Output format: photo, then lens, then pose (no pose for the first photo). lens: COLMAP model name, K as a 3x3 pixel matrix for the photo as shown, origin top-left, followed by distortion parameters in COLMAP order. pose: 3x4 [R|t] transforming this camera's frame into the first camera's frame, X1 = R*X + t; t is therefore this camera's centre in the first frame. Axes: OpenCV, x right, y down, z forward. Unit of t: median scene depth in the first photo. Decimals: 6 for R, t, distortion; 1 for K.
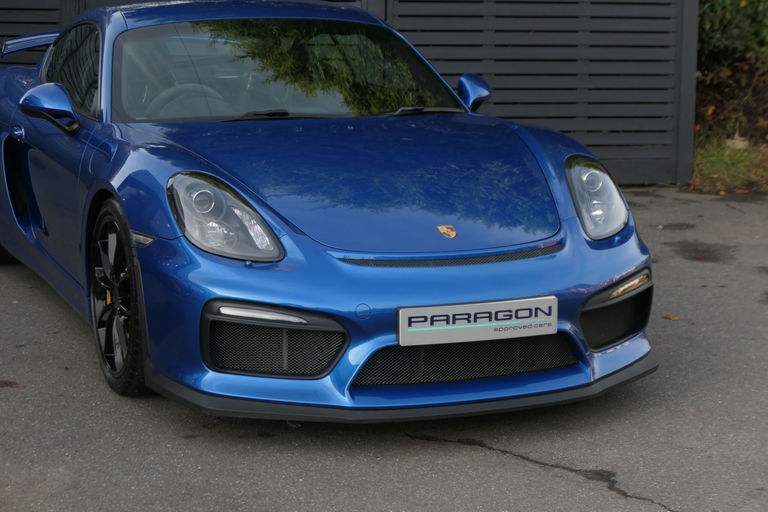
lens RADIAL K [[1737.8, 0, 416.5], [0, 1737.8, 212.5], [0, 0, 1]] dist [0.011390, 0.000000]
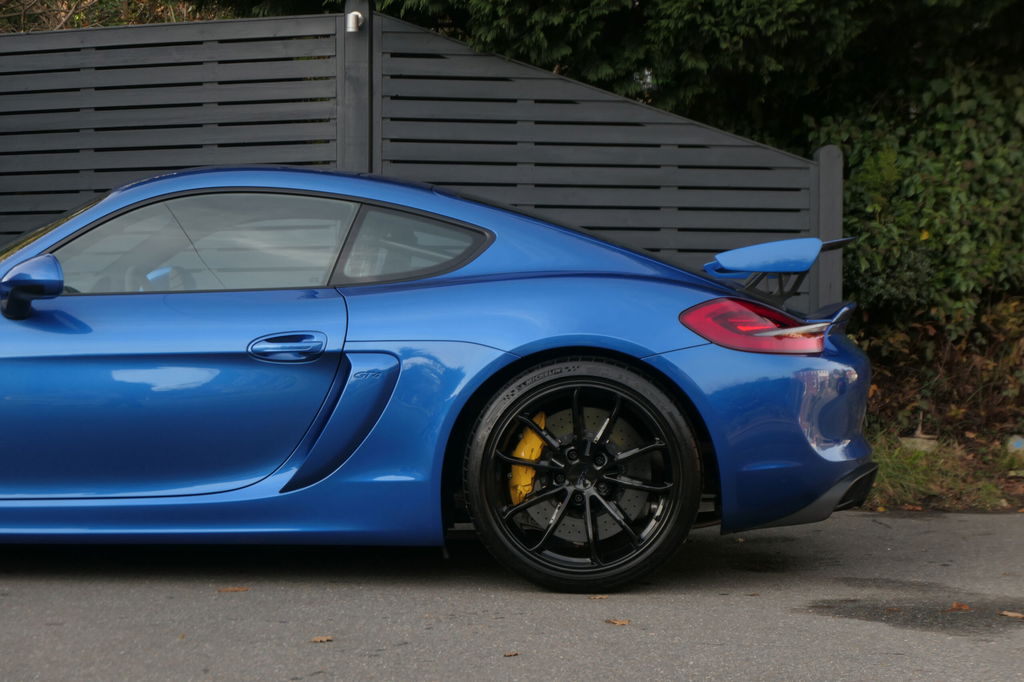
lens RADIAL K [[2317.1, 0, 516.4], [0, 2317.1, 340.3], [0, 0, 1]] dist [0.011390, 0.000000]
pose [[0.992316, -0.011364, -0.123206, 0.262521], [-0.007901, 0.987921, -0.154758, 0.111072], [0.123477, 0.154542, 0.980240, 0.196417]]
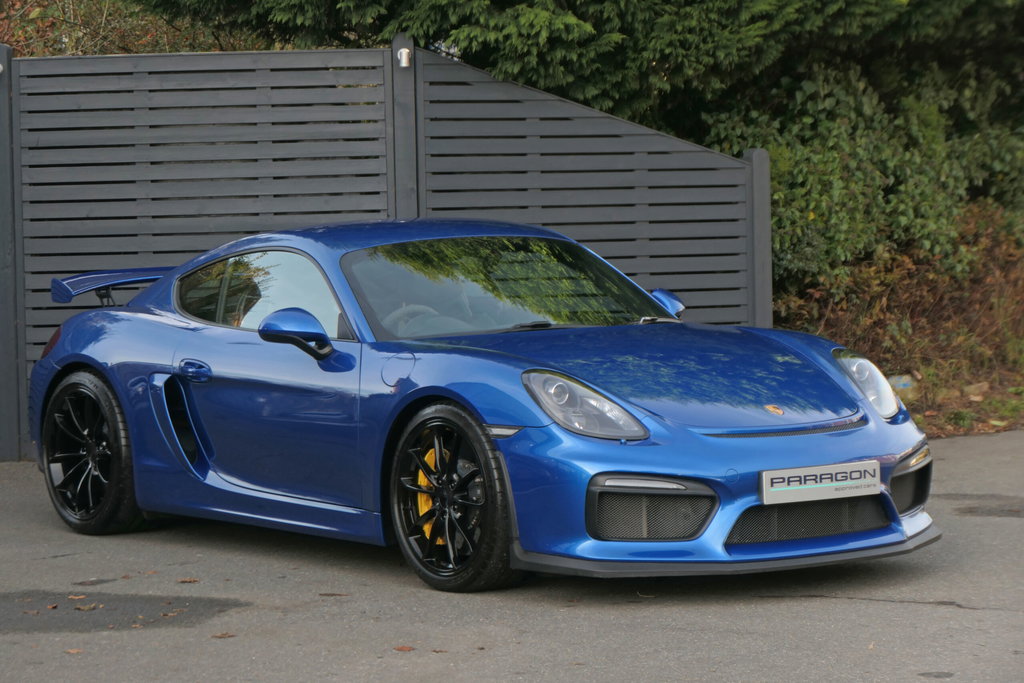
lens RADIAL K [[3467.9, 0, 508.6], [0, 3467.9, 344.4], [0, 0, 1]] dist [-0.075708, 0.000000]
pose [[0.975822, -0.045460, 0.213788, -0.557091], [0.066073, 0.993722, -0.090278, 0.141972], [-0.208342, 0.102221, 0.972700, -1.008692]]
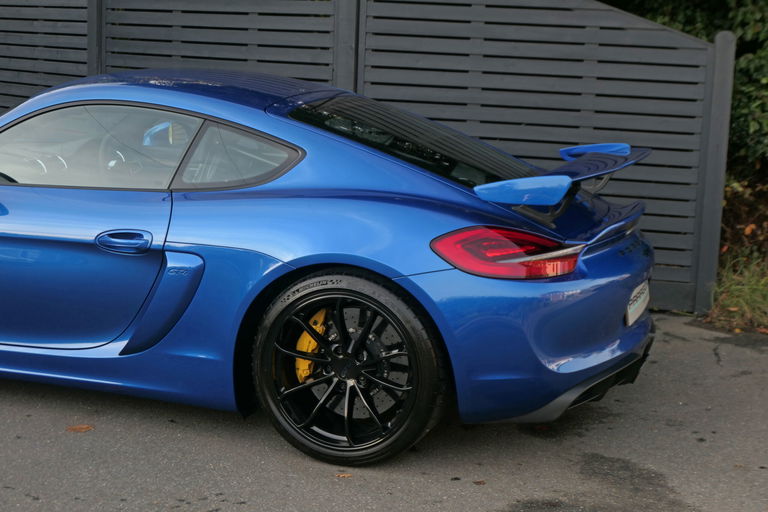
lens RADIAL K [[1396.3, 0, 382.5], [0, 1396.3, 254.3], [0, 0, 1]] dist [-0.048190, 0.000000]
pose [[0.922905, 0.084294, -0.375688, 0.471864], [-0.083424, 0.996340, 0.018612, -0.081205], [0.375882, 0.014164, 0.926559, 0.574272]]
